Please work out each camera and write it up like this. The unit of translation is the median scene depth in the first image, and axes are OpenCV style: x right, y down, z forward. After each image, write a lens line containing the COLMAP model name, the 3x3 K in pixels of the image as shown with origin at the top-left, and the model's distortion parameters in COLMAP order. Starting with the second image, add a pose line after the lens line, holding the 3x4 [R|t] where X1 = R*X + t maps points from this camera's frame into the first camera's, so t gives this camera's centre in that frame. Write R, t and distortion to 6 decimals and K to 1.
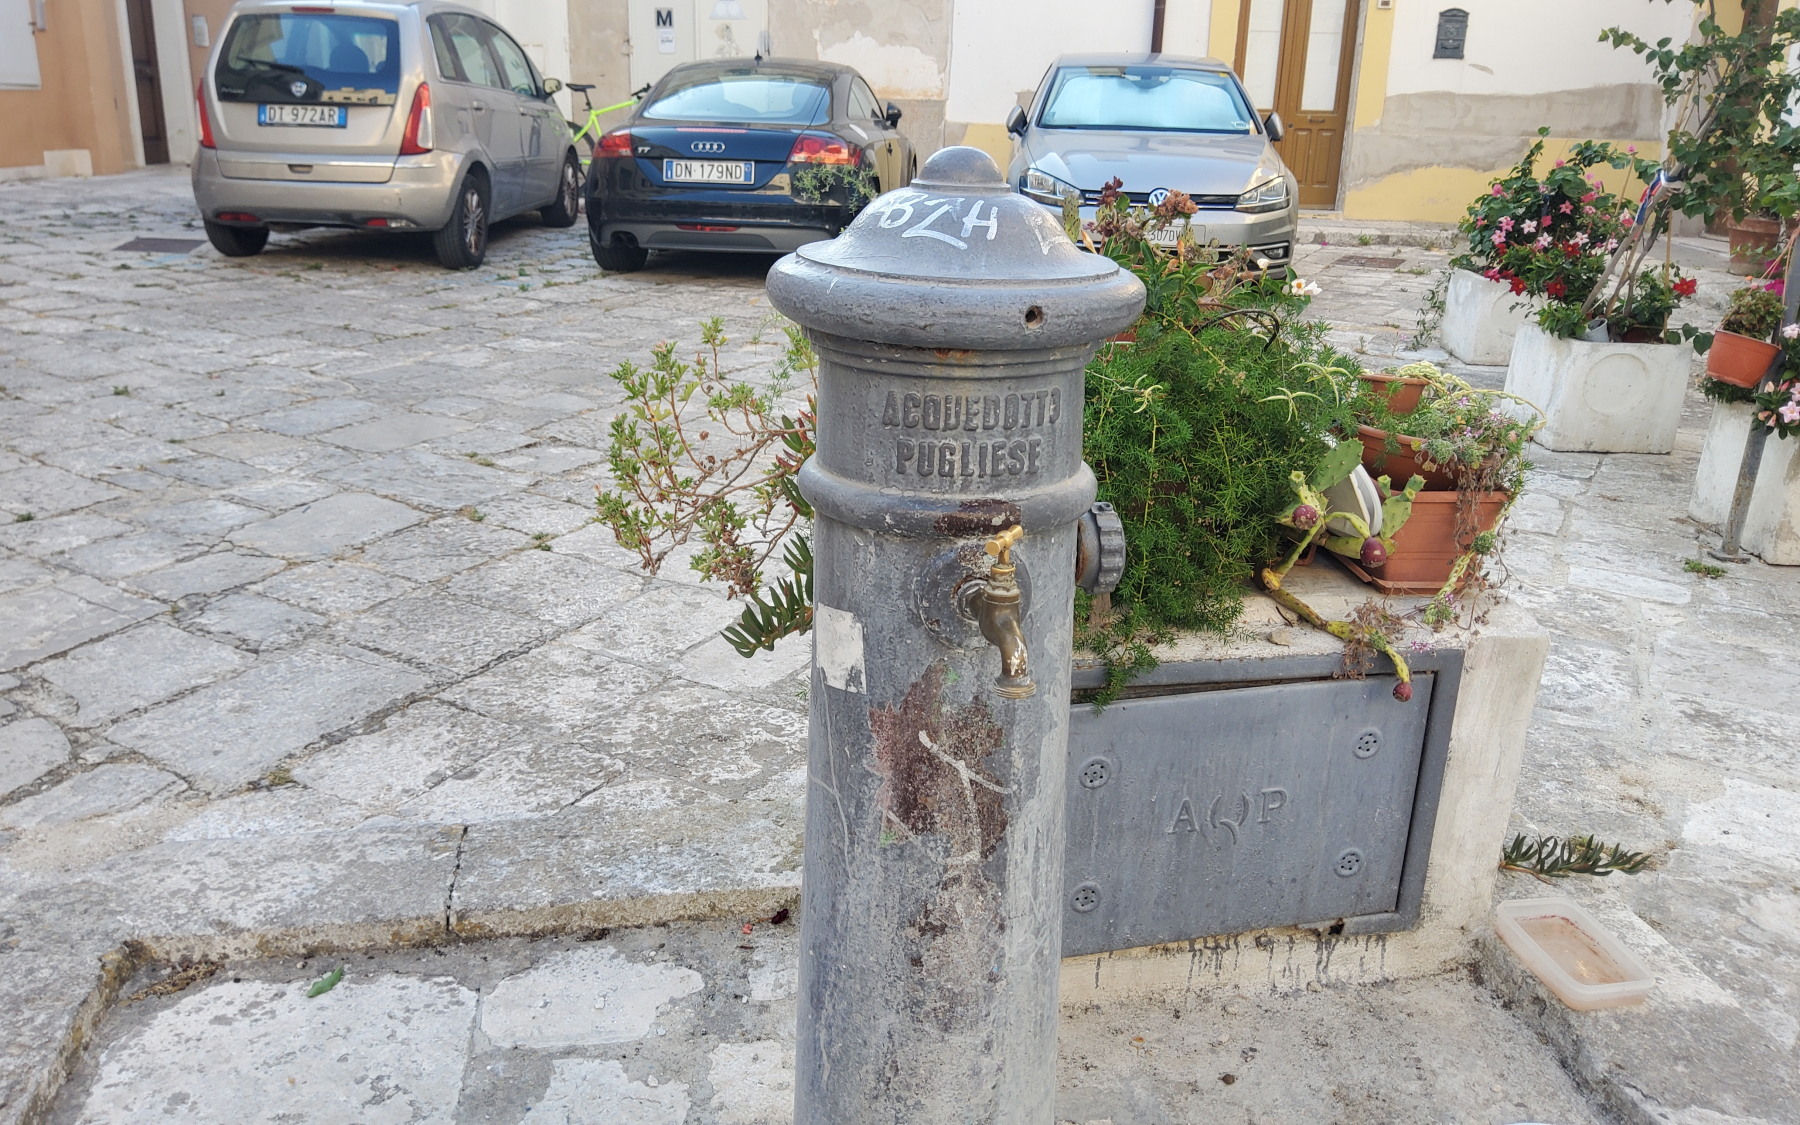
lens RADIAL K [[1371.4, 0, 895.6], [0, 1371.4, 550.2], [0, 0, 1]] dist [0.061071, -0.103635]
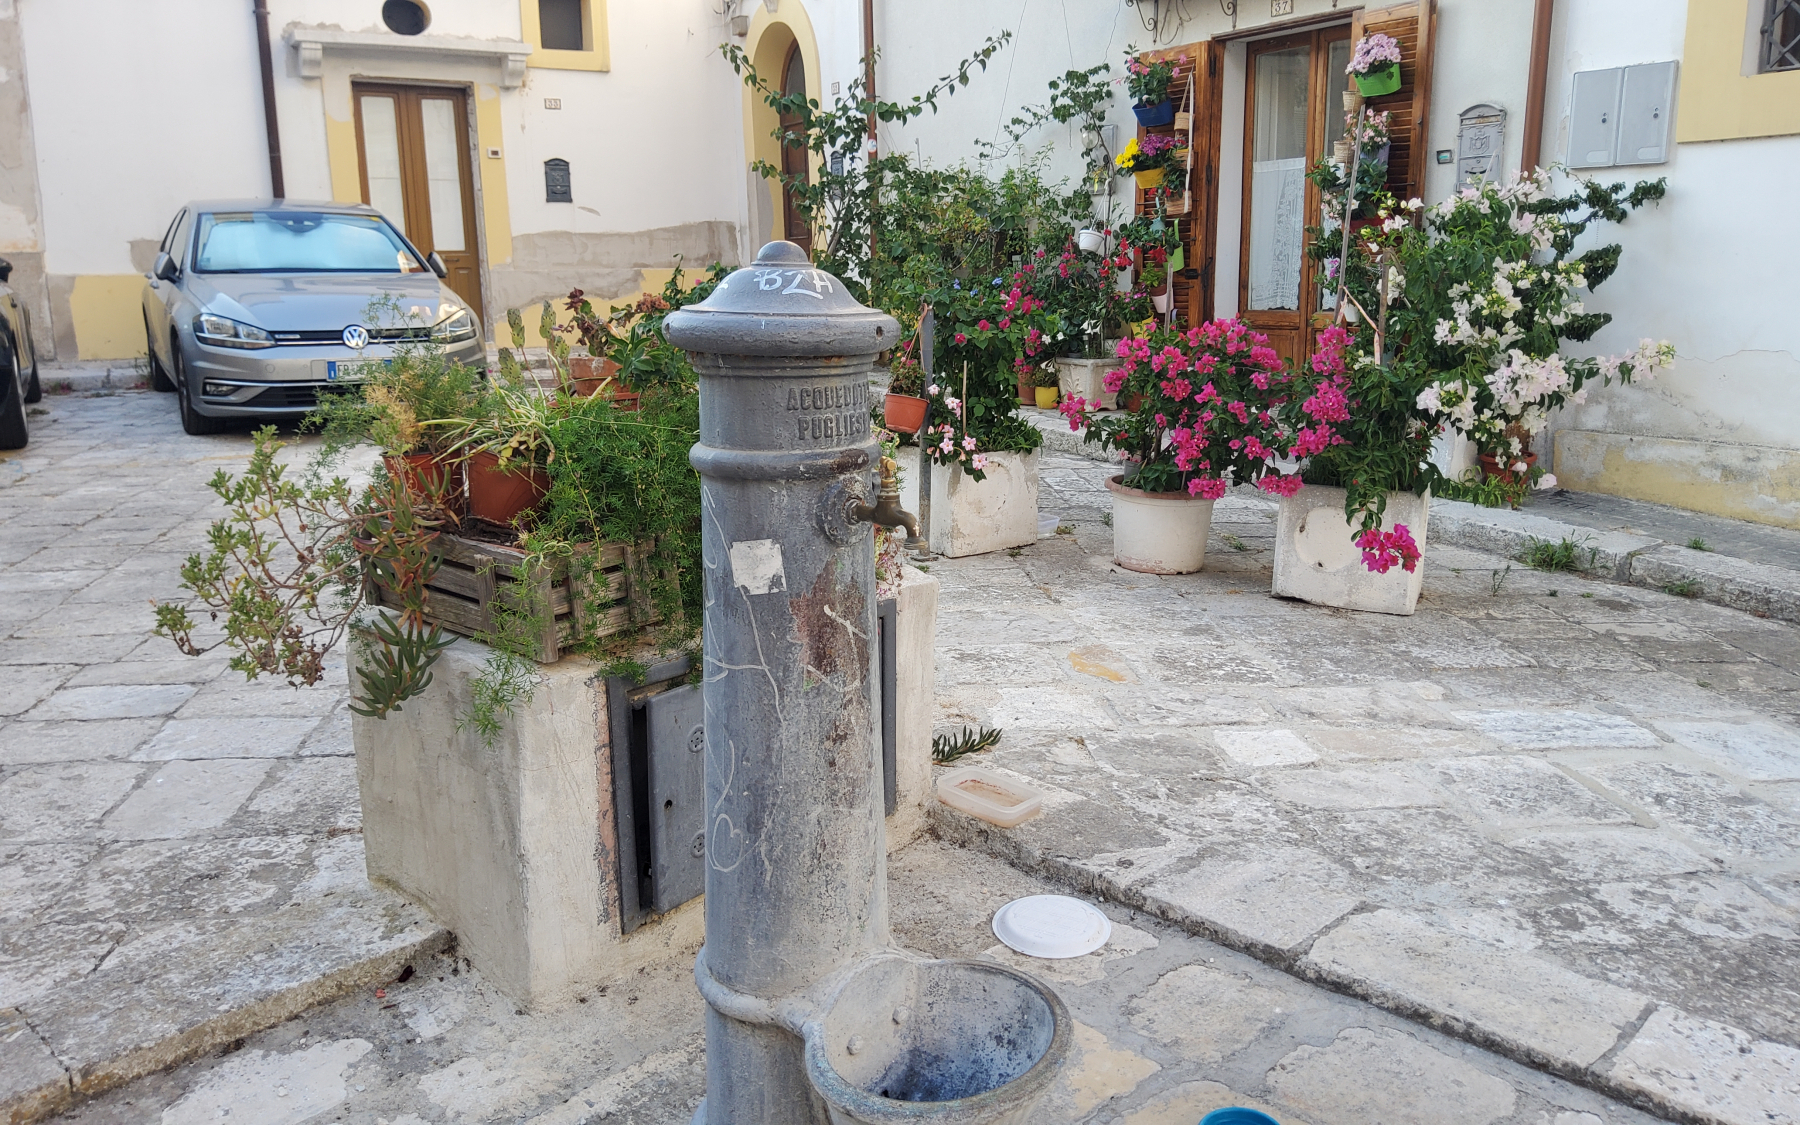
lens RADIAL K [[1371.4, 0, 907.3], [0, 1371.4, 566.8], [0, 0, 1]] dist [0.061071, -0.103635]
pose [[0.798572, -0.164640, 0.578944, -0.352276], [0.213368, 0.976832, -0.016519, 0.058754], [-0.562812, 0.136719, 0.815200, -0.147266]]
